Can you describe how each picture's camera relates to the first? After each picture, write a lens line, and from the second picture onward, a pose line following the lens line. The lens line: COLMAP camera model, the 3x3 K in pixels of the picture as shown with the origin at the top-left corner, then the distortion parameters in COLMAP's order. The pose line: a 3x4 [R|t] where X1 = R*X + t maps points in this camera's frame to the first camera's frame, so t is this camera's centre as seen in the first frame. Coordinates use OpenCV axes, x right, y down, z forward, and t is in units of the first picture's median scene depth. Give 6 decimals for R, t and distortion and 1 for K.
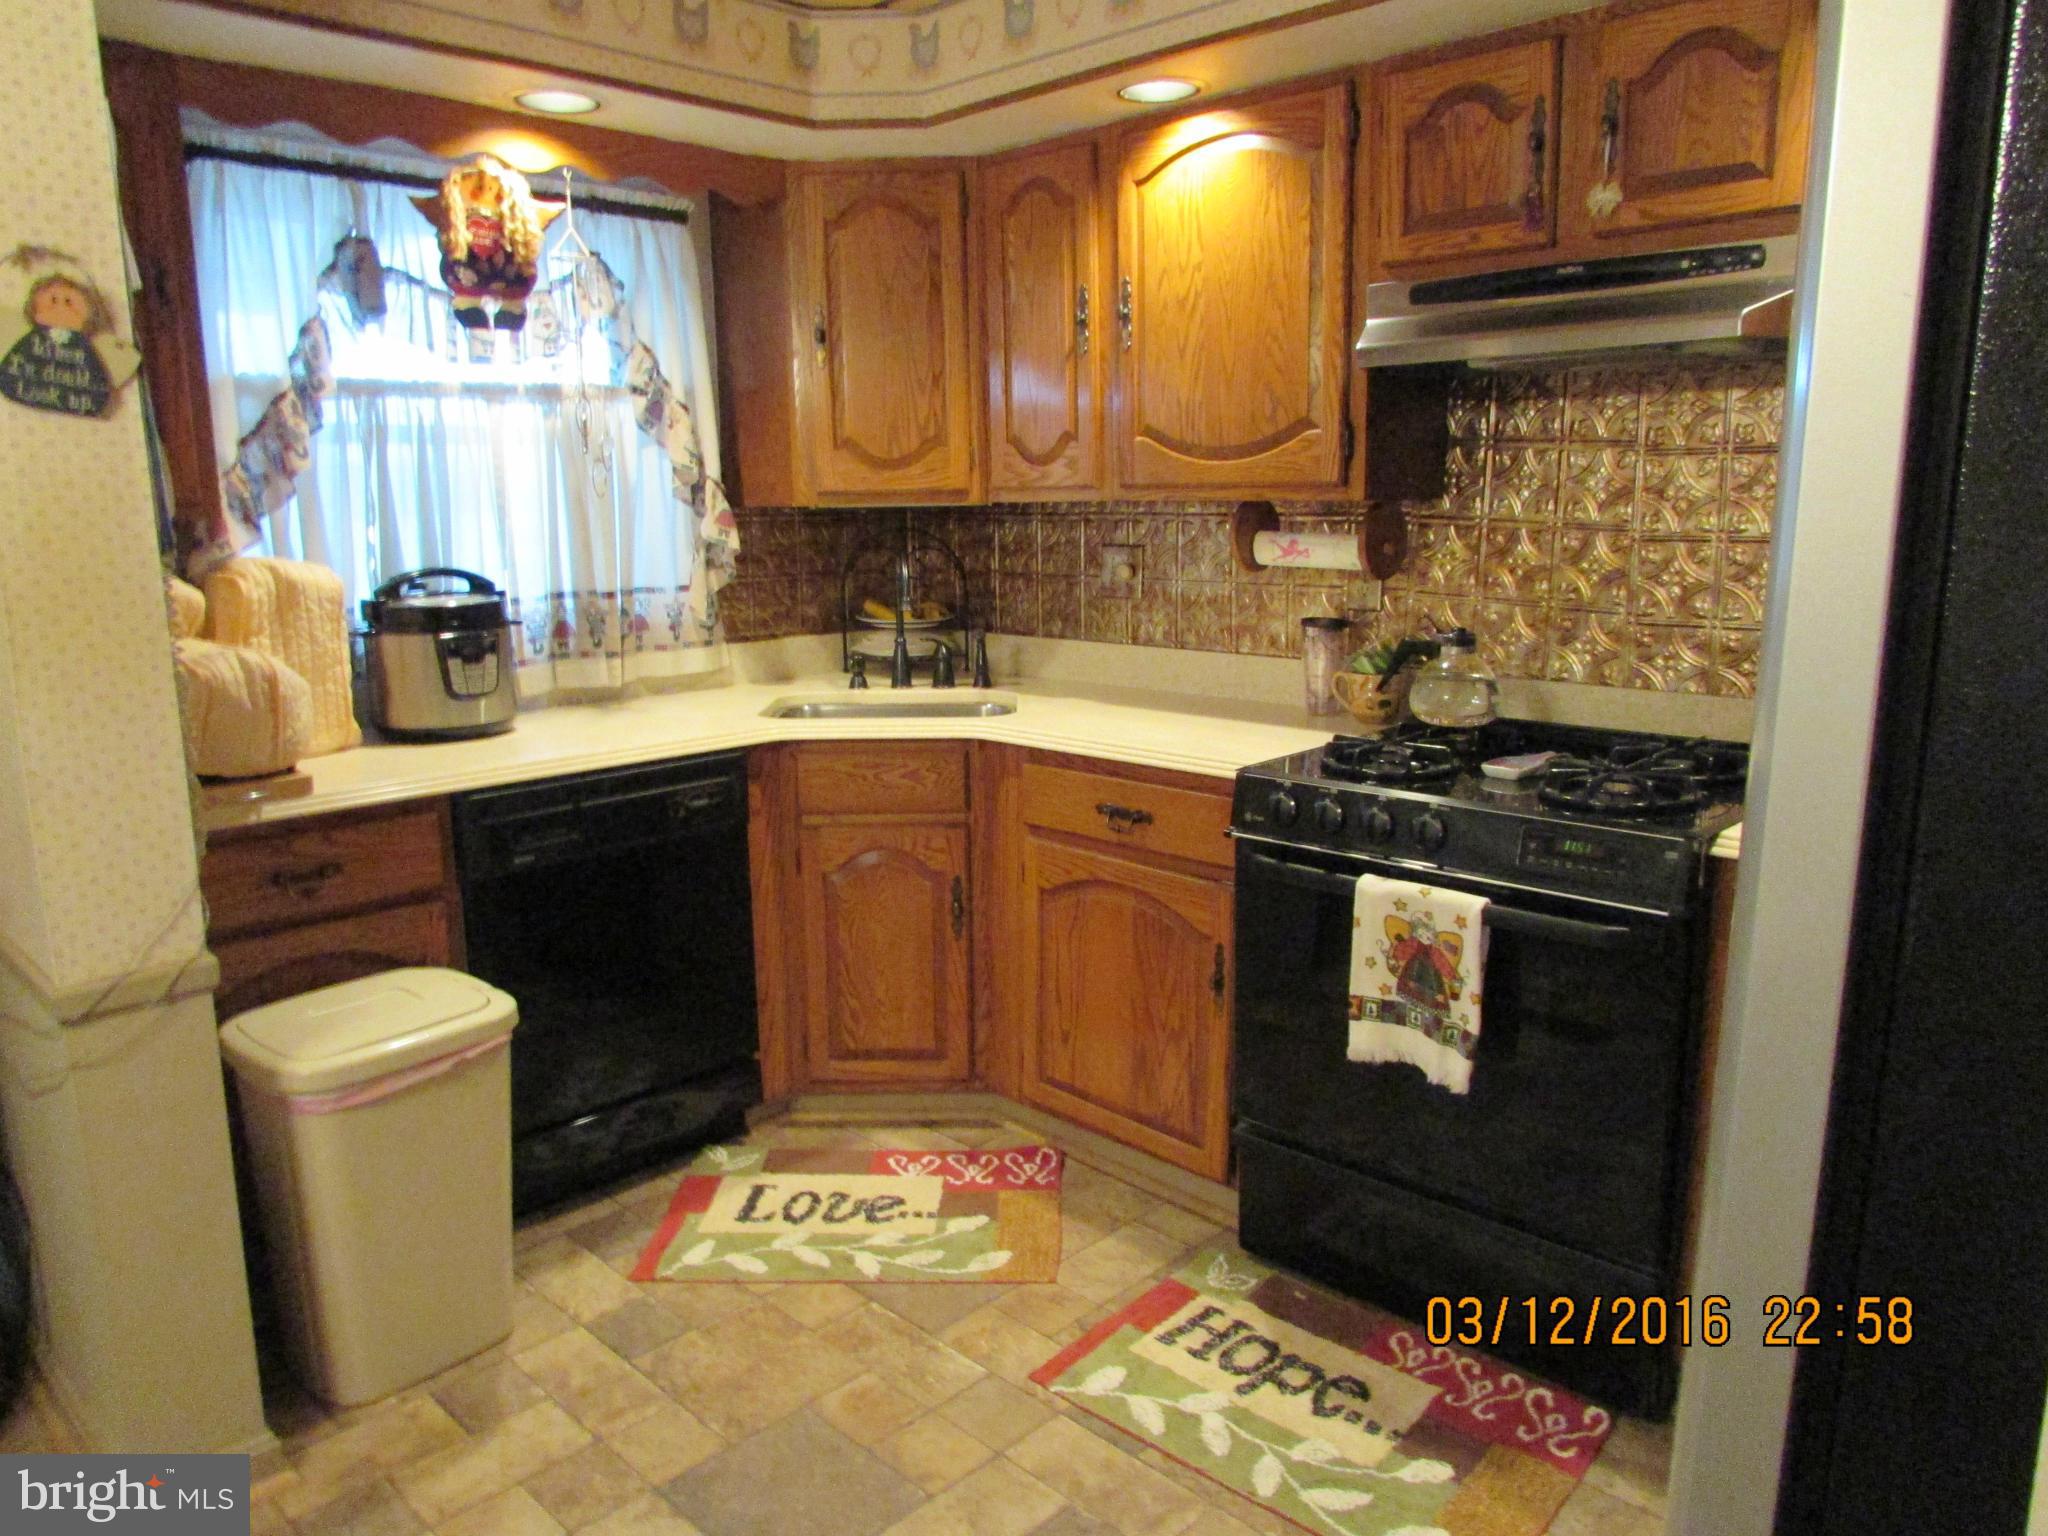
lens RADIAL K [[1471.8, 0, 1017.1], [0, 1471.8, 766.5], [0, 0, 1]] dist [-0.020836, 0.000966]
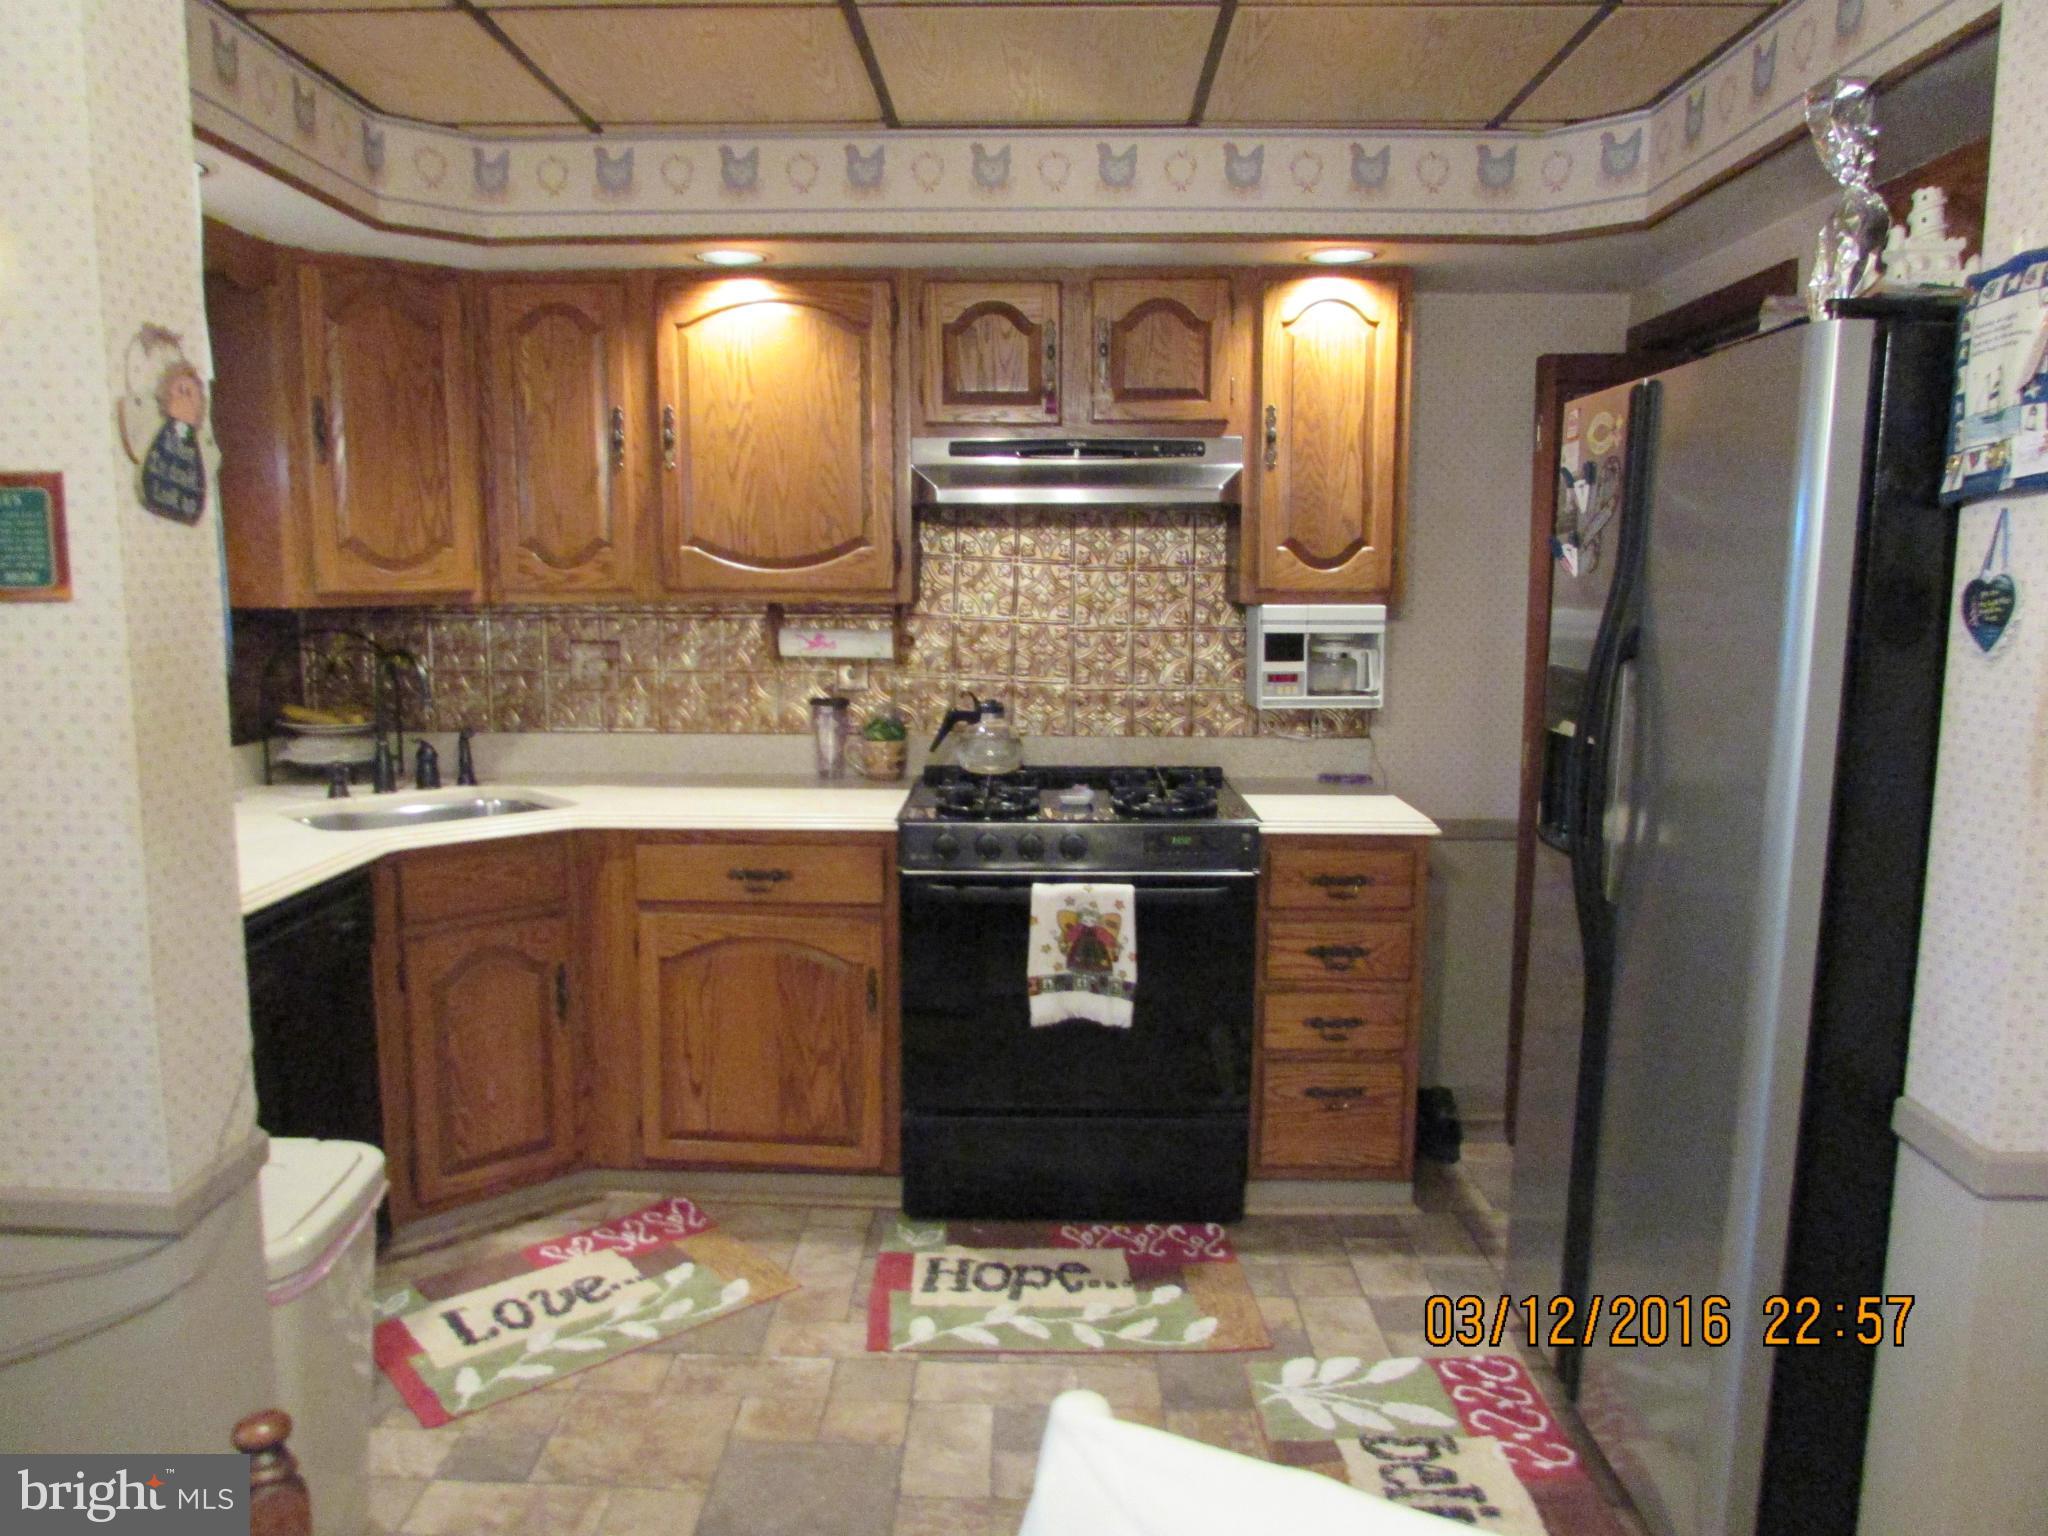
lens RADIAL K [[1454.7, 0, 1030.1], [0, 1454.7, 769.0], [0, 0, 1]] dist [-0.048913, 0.026436]
pose [[0.720853, -0.080058, 0.688449, -0.548127], [0.115617, 0.993278, -0.005553, -0.019394], [-0.683377, 0.083600, 0.725263, 0.030784]]
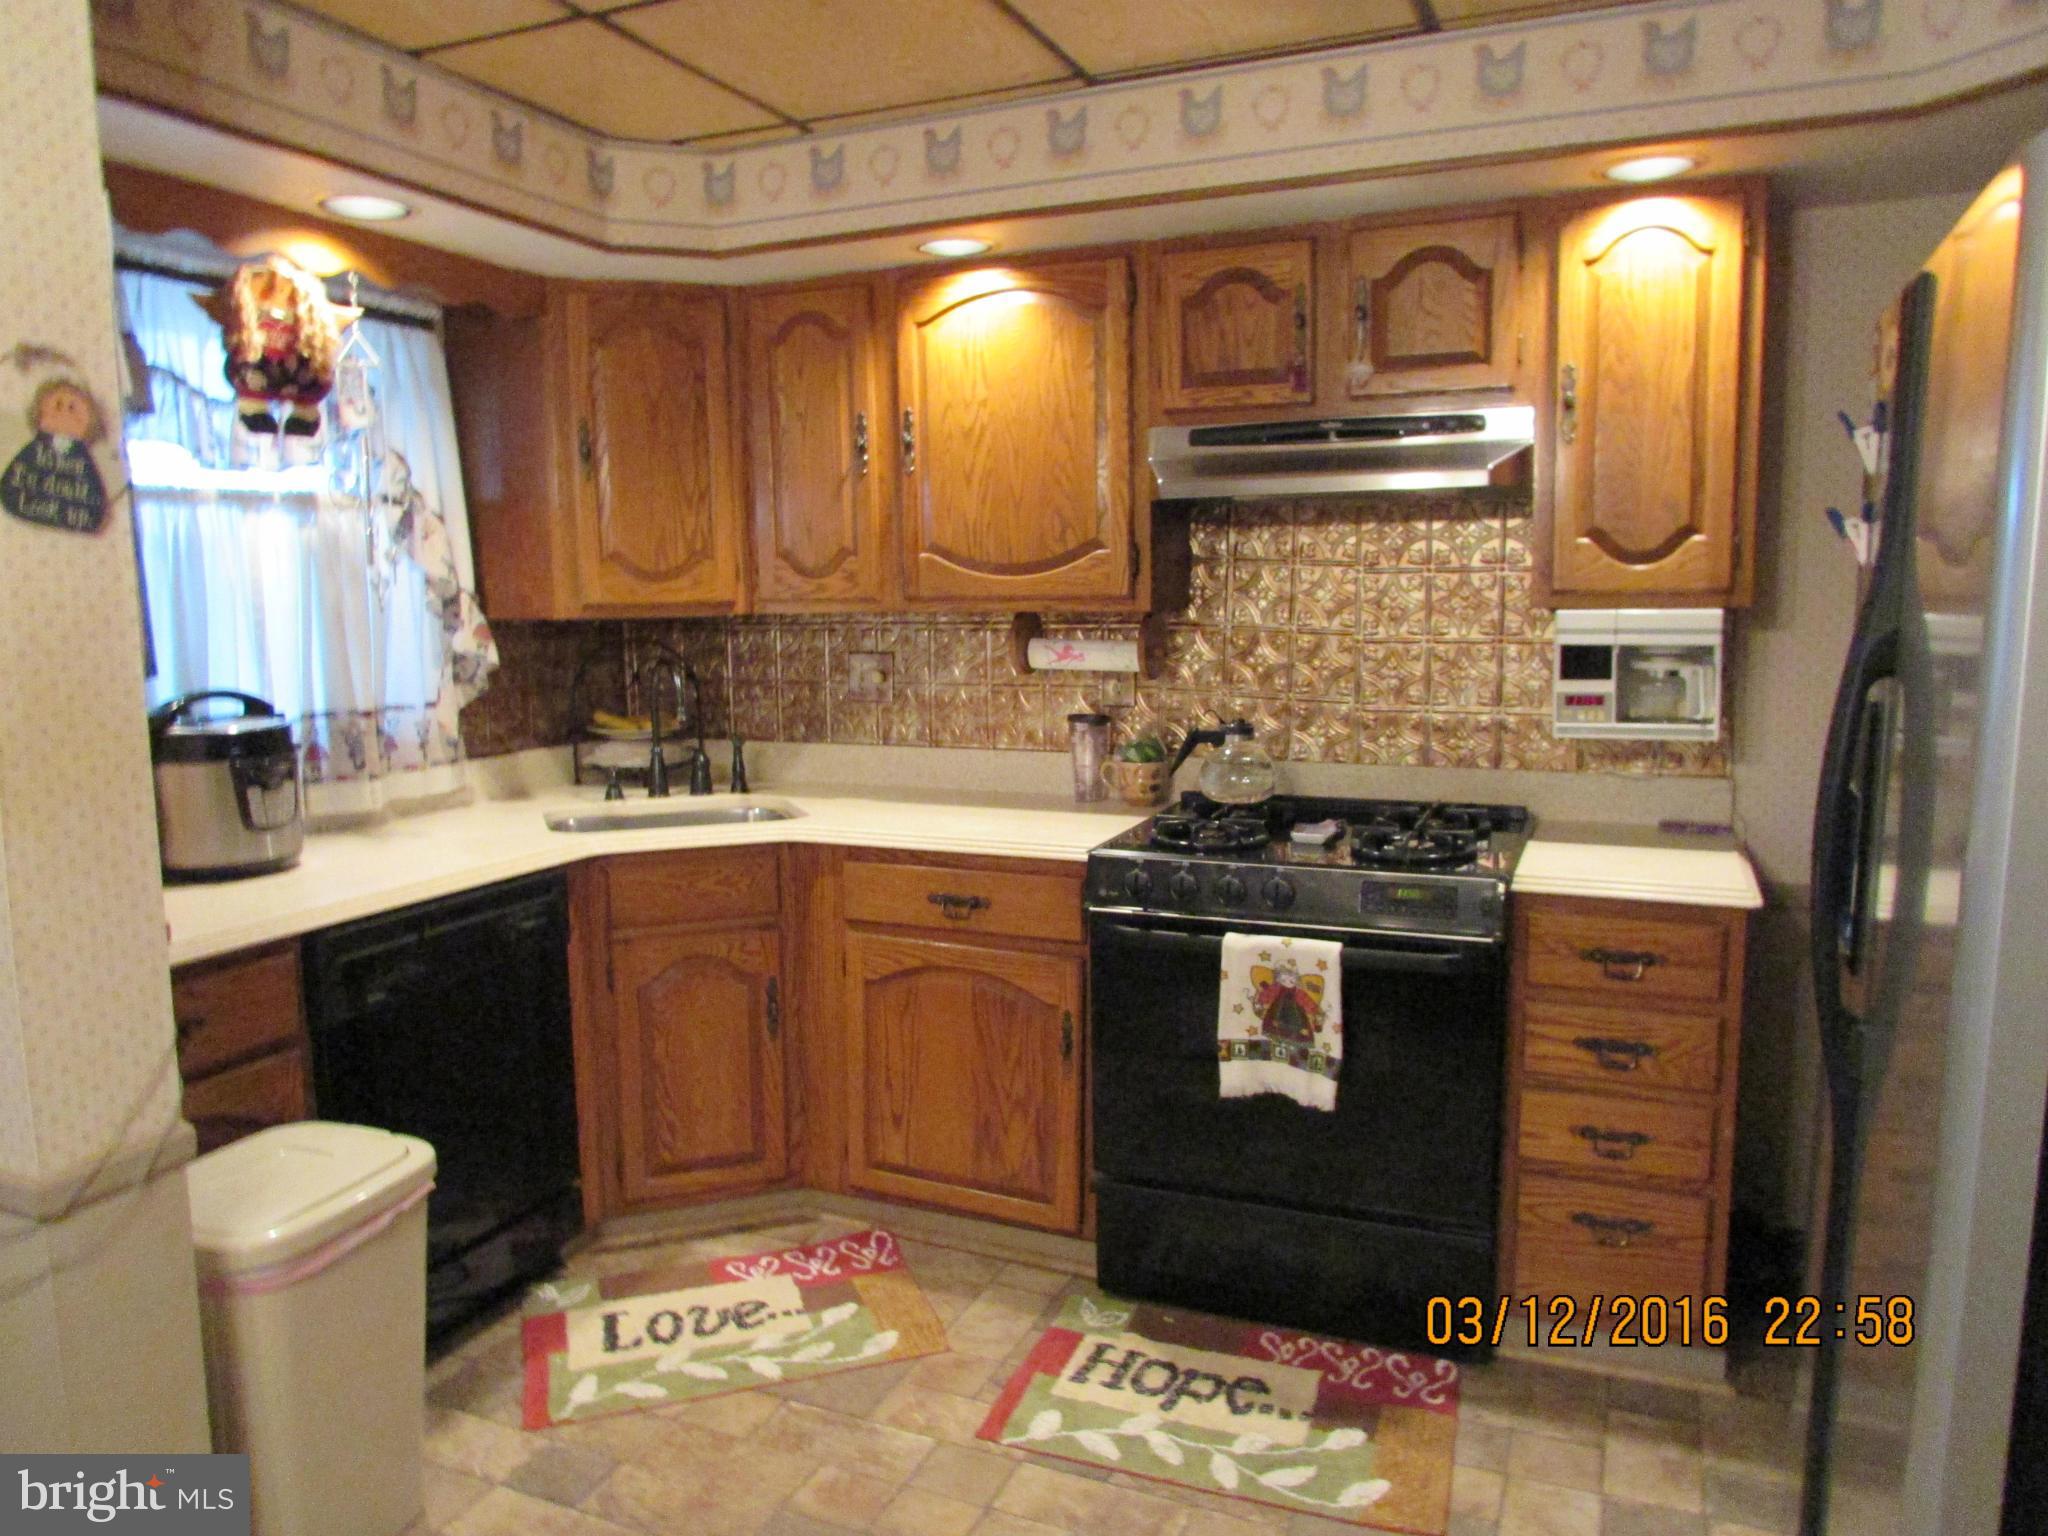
lens RADIAL K [[1462.4, 0, 1024.0], [0, 1462.4, 768.0], [0, 0, 1]] dist [-0.032967, 0.009228]
pose [[0.931690, -0.044068, 0.360571, -0.264477], [0.067757, 0.996276, -0.053316, -0.004635], [-0.356879, 0.074105, 0.931207, -0.018878]]
